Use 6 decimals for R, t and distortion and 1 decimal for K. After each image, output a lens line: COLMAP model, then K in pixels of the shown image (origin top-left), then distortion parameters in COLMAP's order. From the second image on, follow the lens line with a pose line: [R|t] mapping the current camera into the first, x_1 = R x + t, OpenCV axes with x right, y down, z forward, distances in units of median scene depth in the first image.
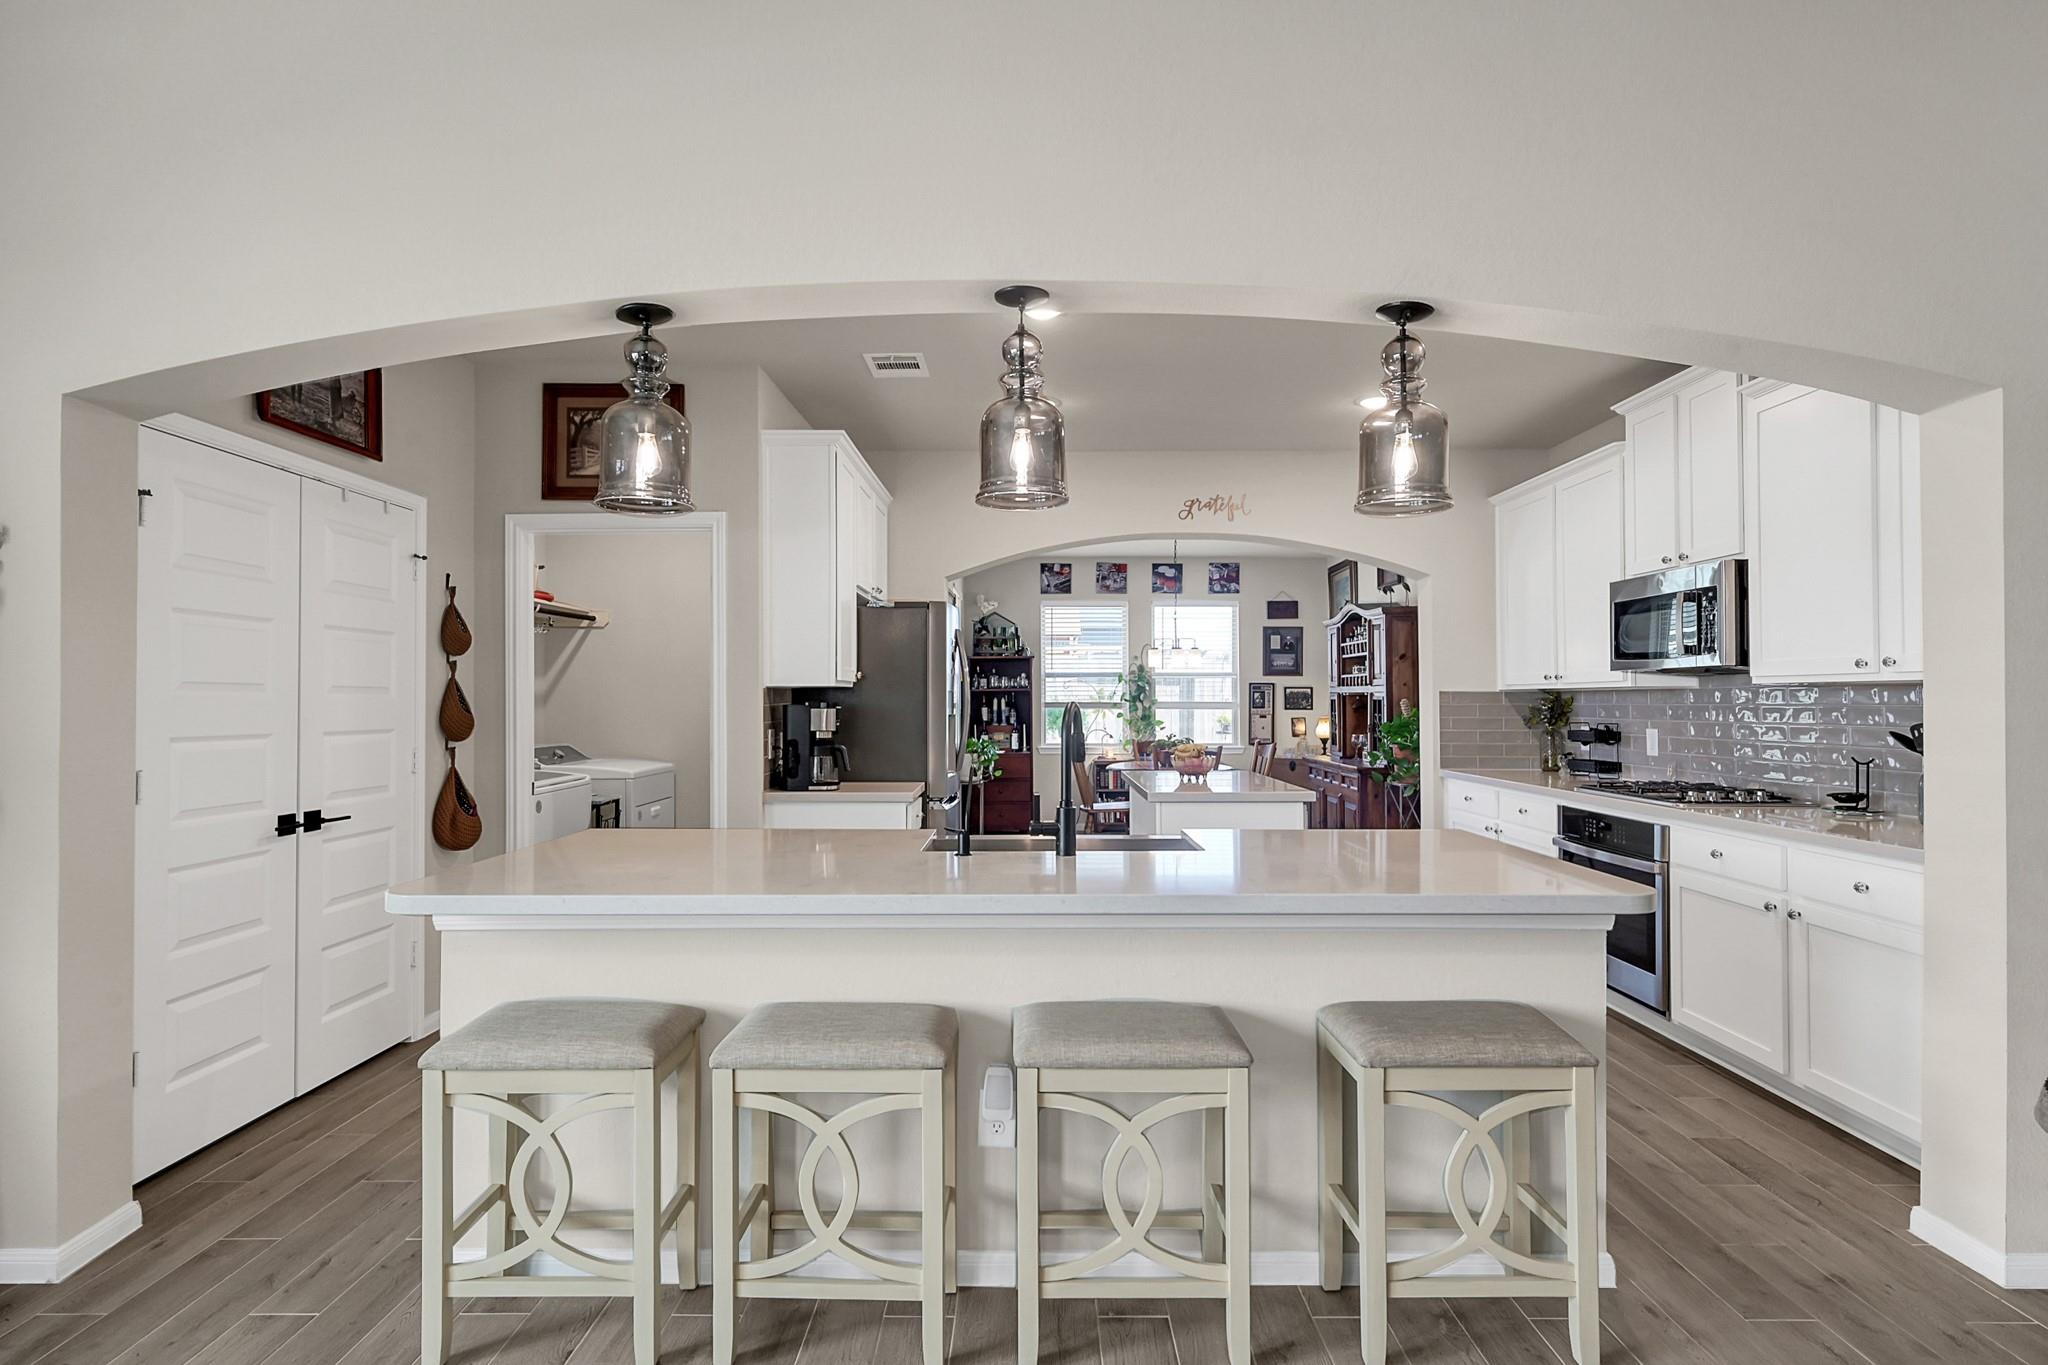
lens RADIAL K [[1030.3, 0, 1024.5], [0, 1030.3, 687.3], [0, 0, 1]] dist [0.001778, 0.000191]
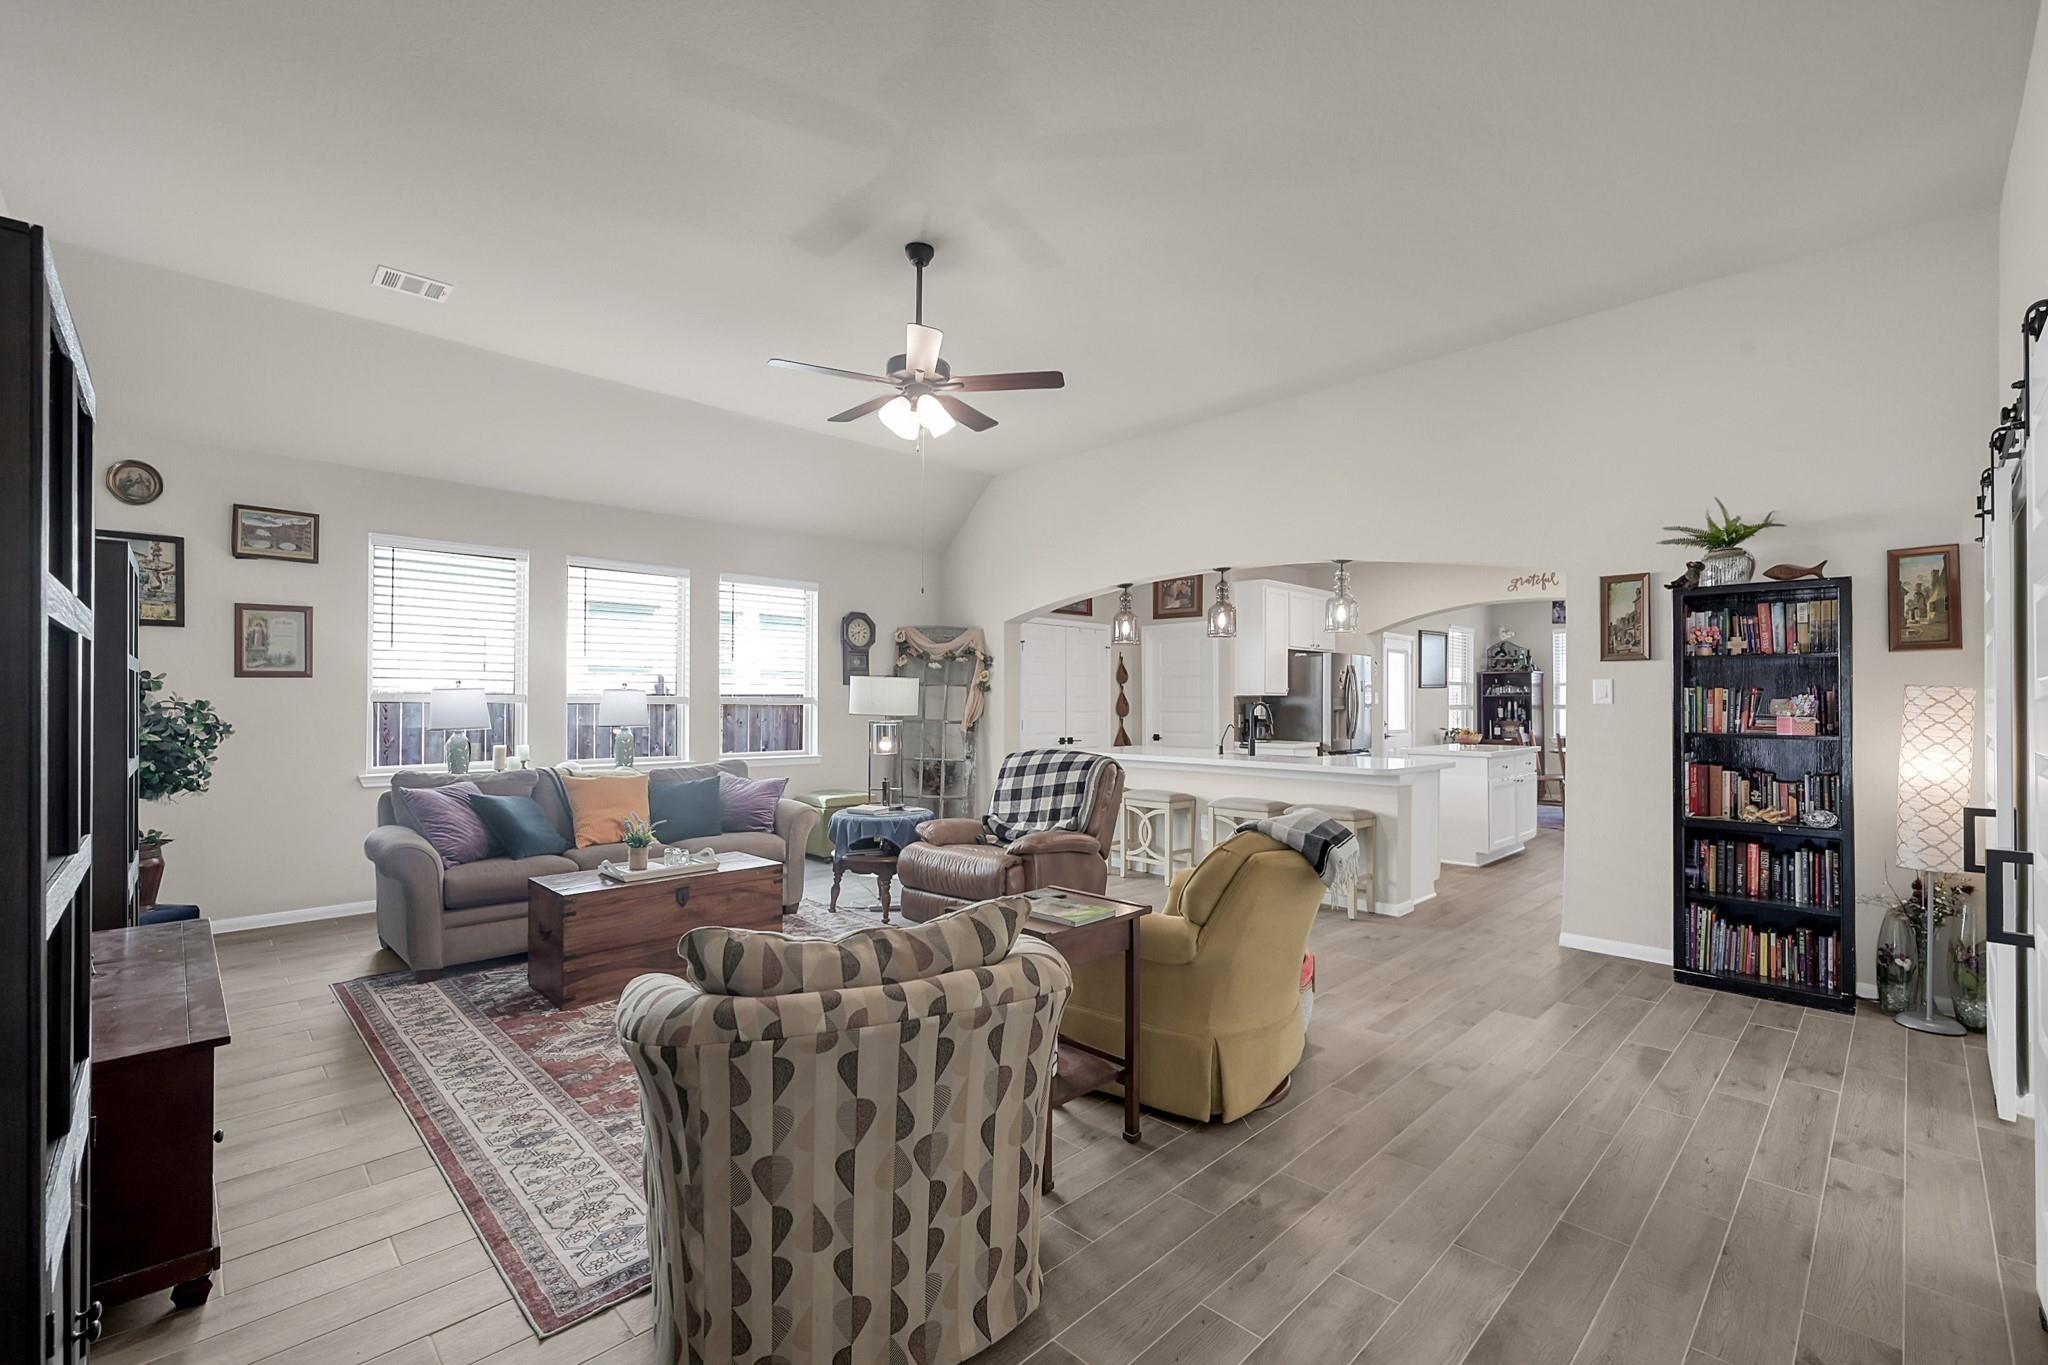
lens RADIAL K [[883.1, 0, 1022.9], [0, 883.1, 693.1], [0, 0, 1]] dist [-0.000019, -0.000001]
pose [[0.710295, -0.000967, -0.703903, 0.765266], [0.003075, 0.999994, 0.001730, -0.010555], [0.703897, -0.003393, 0.710294, -0.689927]]
